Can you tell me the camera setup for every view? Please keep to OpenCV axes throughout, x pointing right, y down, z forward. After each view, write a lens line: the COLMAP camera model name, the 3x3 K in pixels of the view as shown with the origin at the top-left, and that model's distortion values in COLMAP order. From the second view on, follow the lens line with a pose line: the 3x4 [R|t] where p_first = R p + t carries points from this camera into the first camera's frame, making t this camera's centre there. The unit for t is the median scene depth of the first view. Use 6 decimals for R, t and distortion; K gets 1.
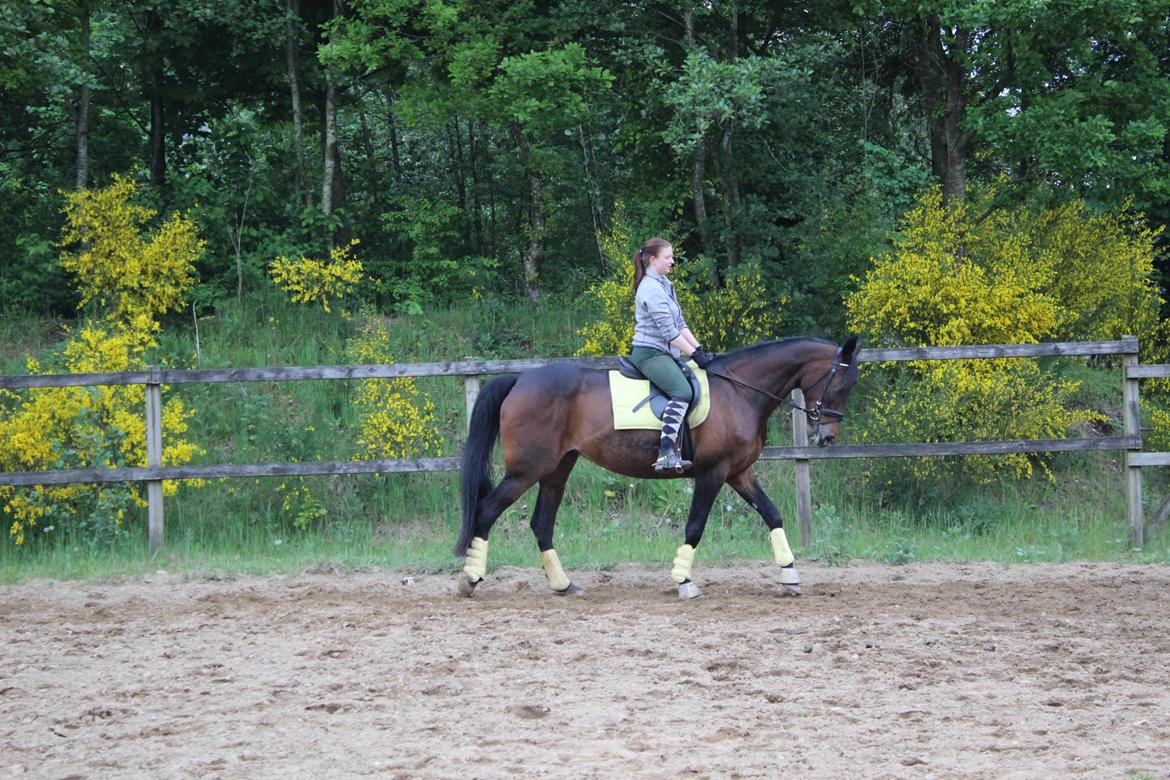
lens RADIAL K [[2795.1, 0, 592.2], [0, 2795.1, 392.7], [0, 0, 1]] dist [0.076648, 0.326158]
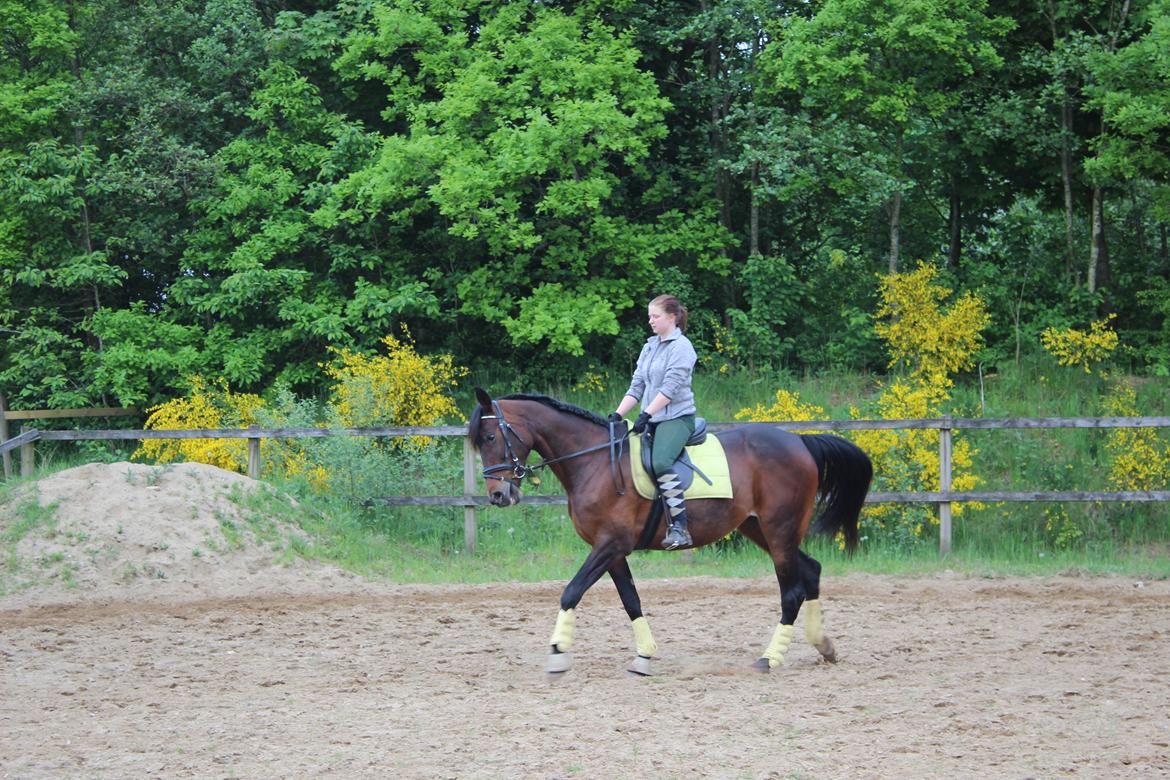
lens RADIAL K [[2857.3, 0, 584.4], [0, 2857.3, 424.7], [0, 0, 1]] dist [0.087202, 0.293405]
pose [[0.959985, 0.019380, -0.279381, 0.047646], [-0.020507, 0.999789, -0.001112, -0.000014], [0.279300, 0.006797, 0.960180, -0.287800]]
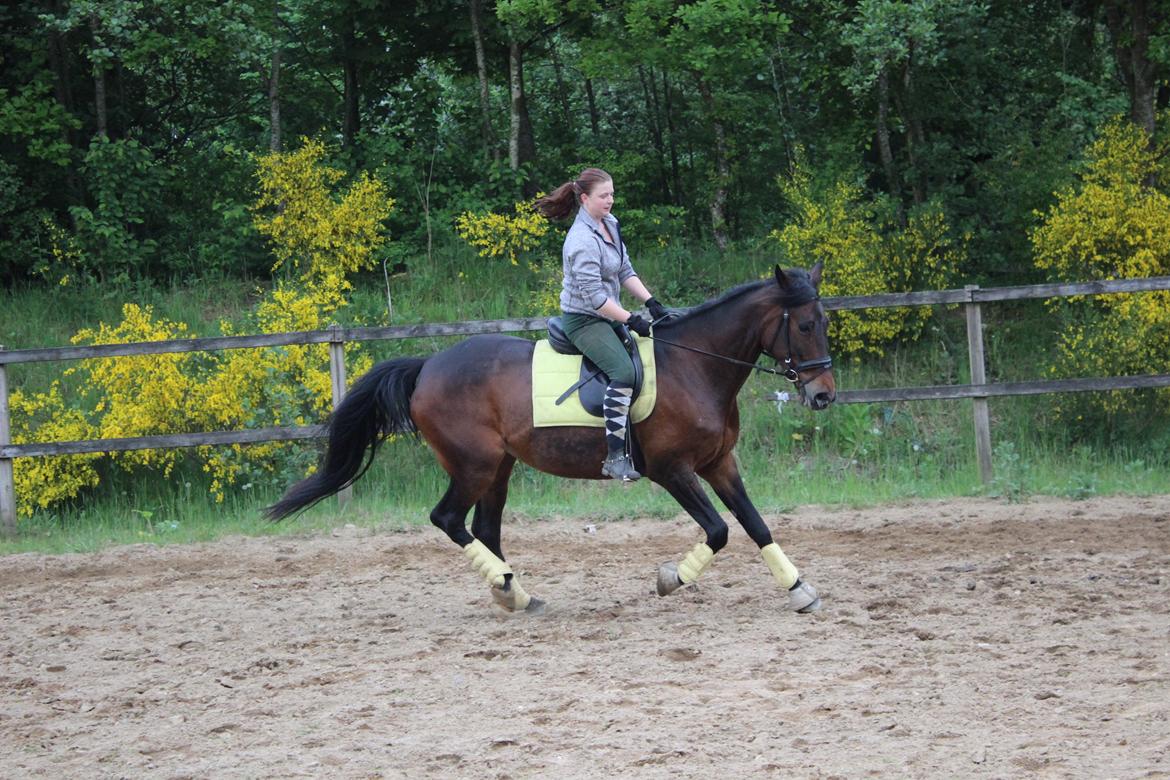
lens RADIAL K [[2795.1, 0, 592.2], [0, 2795.1, 392.7], [0, 0, 1]] dist [0.076648, 0.326158]
pose [[0.995833, -0.029841, -0.086171, 0.019782], [0.031497, 0.999343, 0.017929, -0.000026], [0.085579, -0.020568, 0.996119, -0.006575]]
